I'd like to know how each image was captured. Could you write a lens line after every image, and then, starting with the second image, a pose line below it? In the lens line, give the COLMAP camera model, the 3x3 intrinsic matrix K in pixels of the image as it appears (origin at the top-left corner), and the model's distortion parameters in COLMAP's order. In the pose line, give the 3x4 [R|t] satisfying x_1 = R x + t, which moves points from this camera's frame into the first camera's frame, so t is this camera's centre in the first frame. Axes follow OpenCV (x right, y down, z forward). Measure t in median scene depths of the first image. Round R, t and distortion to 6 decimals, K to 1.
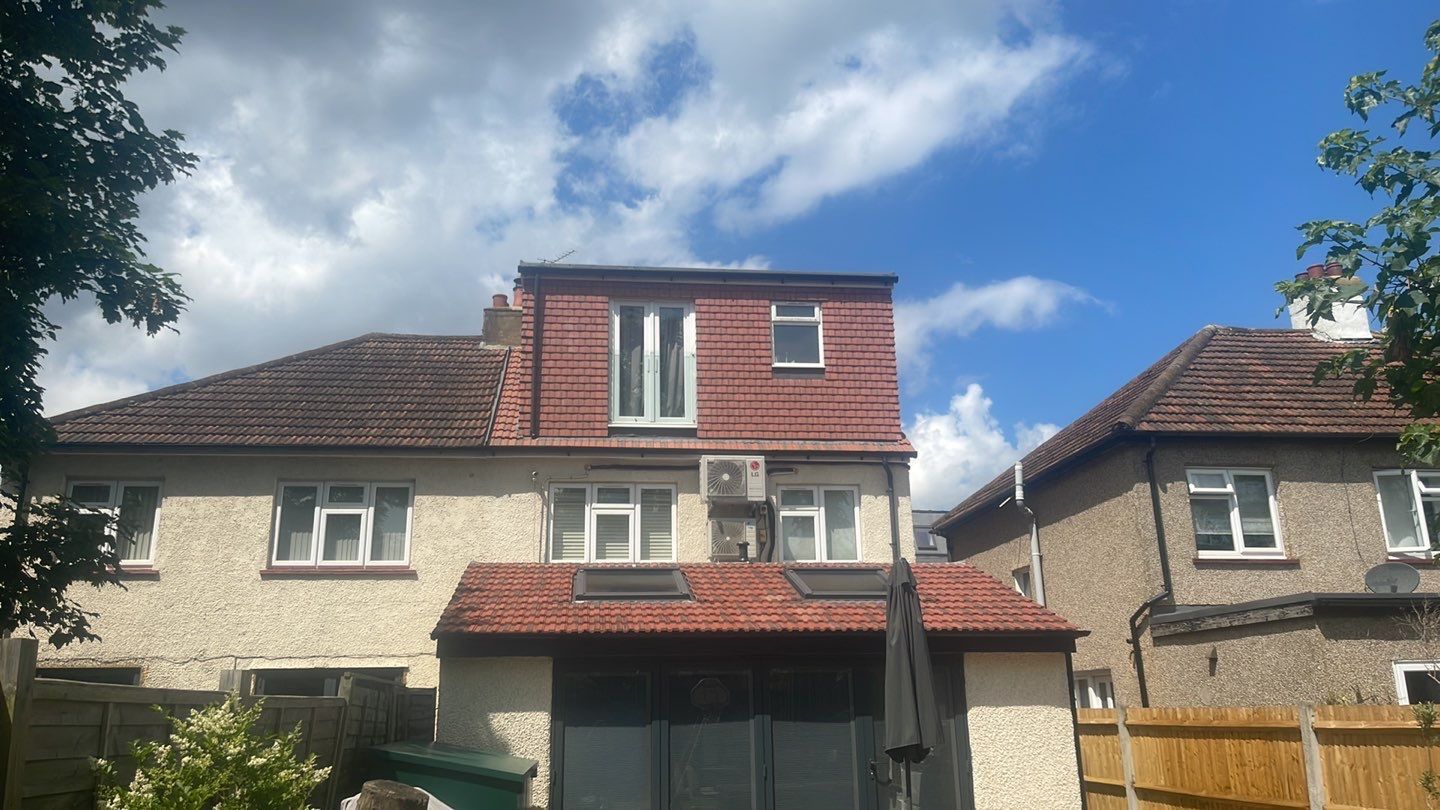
lens RADIAL K [[1044.6, 0, 720.0], [0, 1044.6, 405.0], [0, 0, 1]] dist [0.080097, -0.116494]
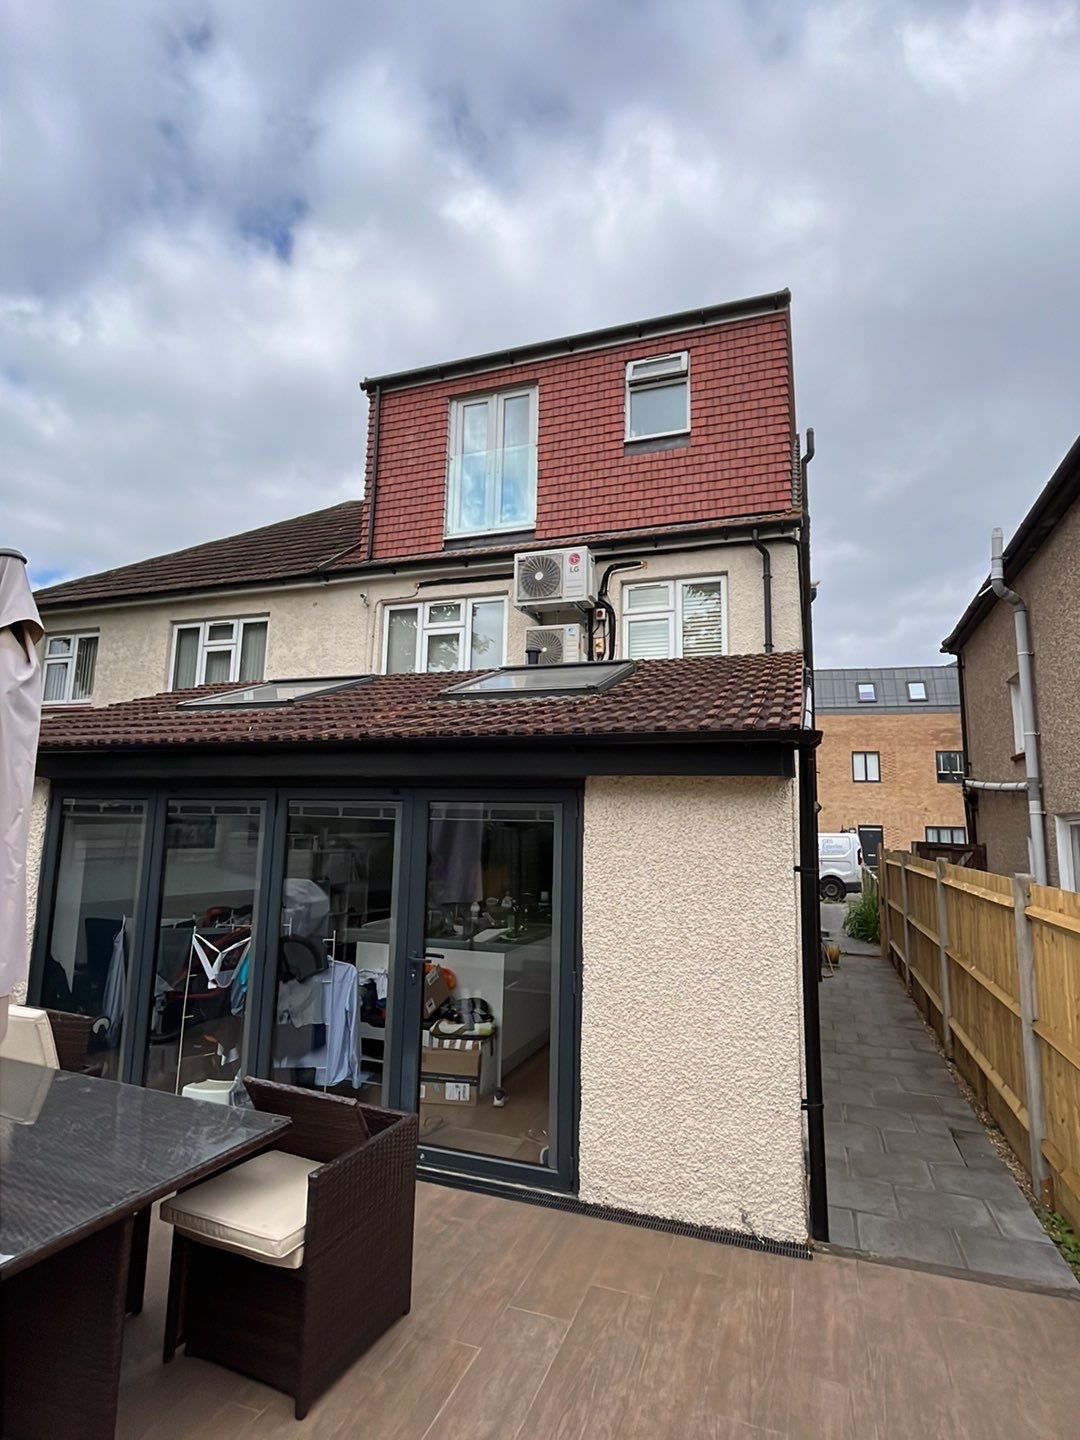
lens RADIAL K [[763.2, 0, 538.3], [0, 763.2, 713.7], [0, 0, 1]] dist [-0.002758, -0.001534]
pose [[0.892176, -0.031594, -0.450582, 0.254704], [0.089443, 0.990155, 0.107675, 0.104328], [0.442744, -0.136366, 0.886218, 0.419869]]
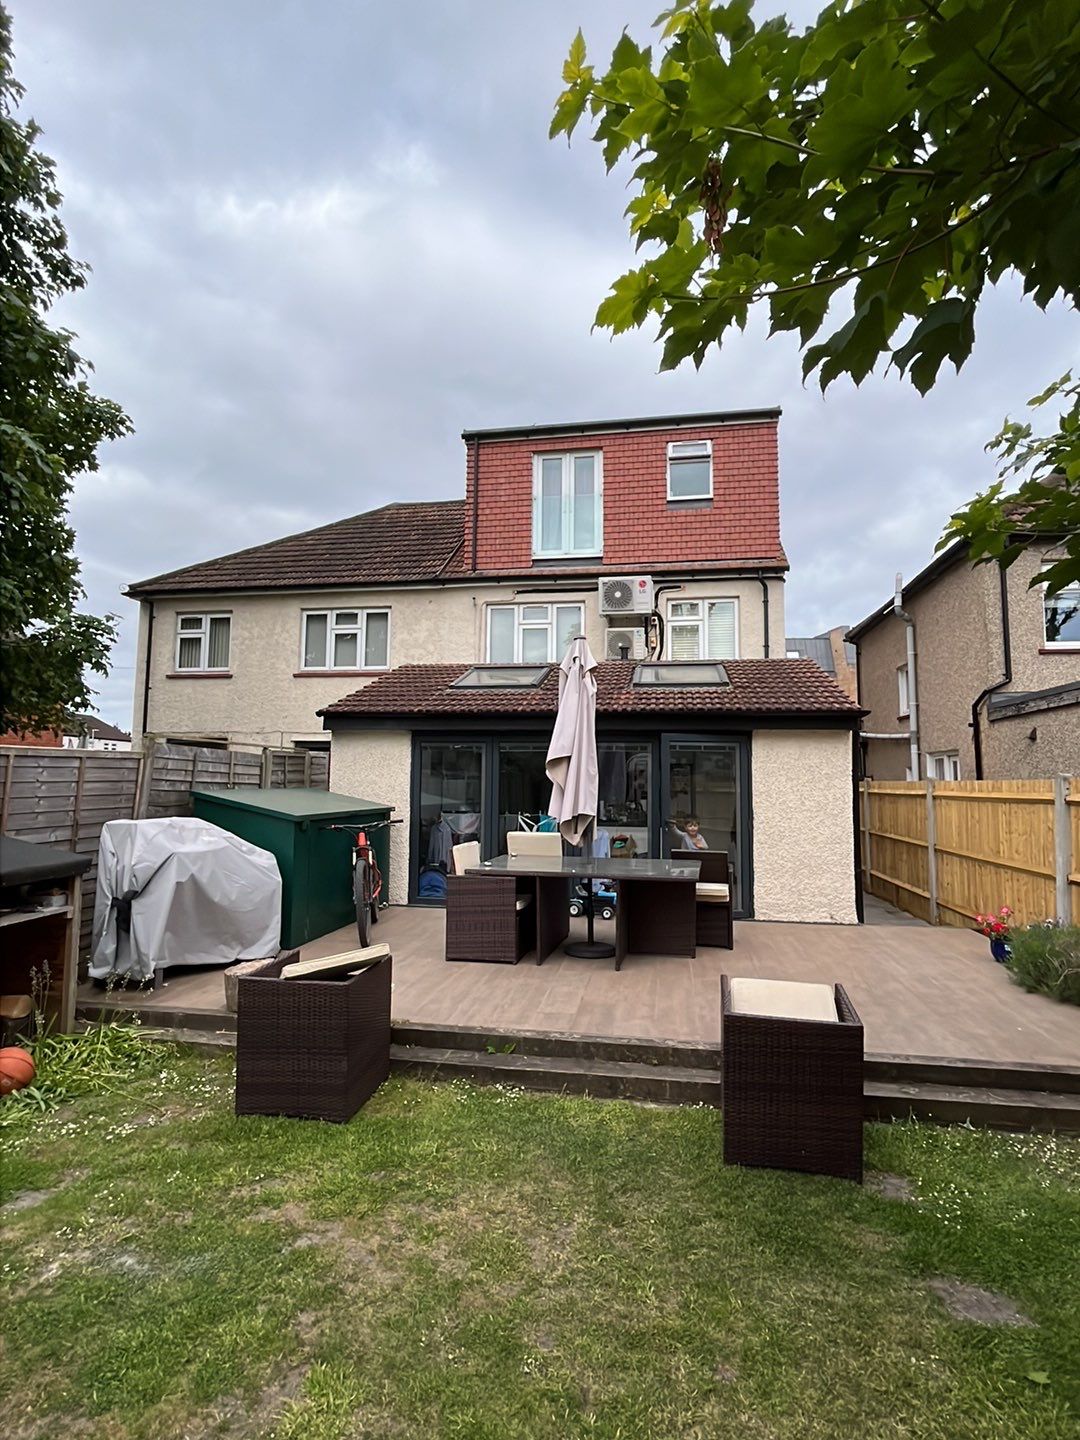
lens RADIAL K [[763.2, 0, 538.3], [0, 763.2, 713.7], [0, 0, 1]] dist [-0.002758, -0.001534]
pose [[0.956829, 0.000535, -0.290650, 0.163850], [0.054488, 0.981939, 0.181184, 0.036730], [0.285497, -0.189199, 0.939519, 0.102314]]
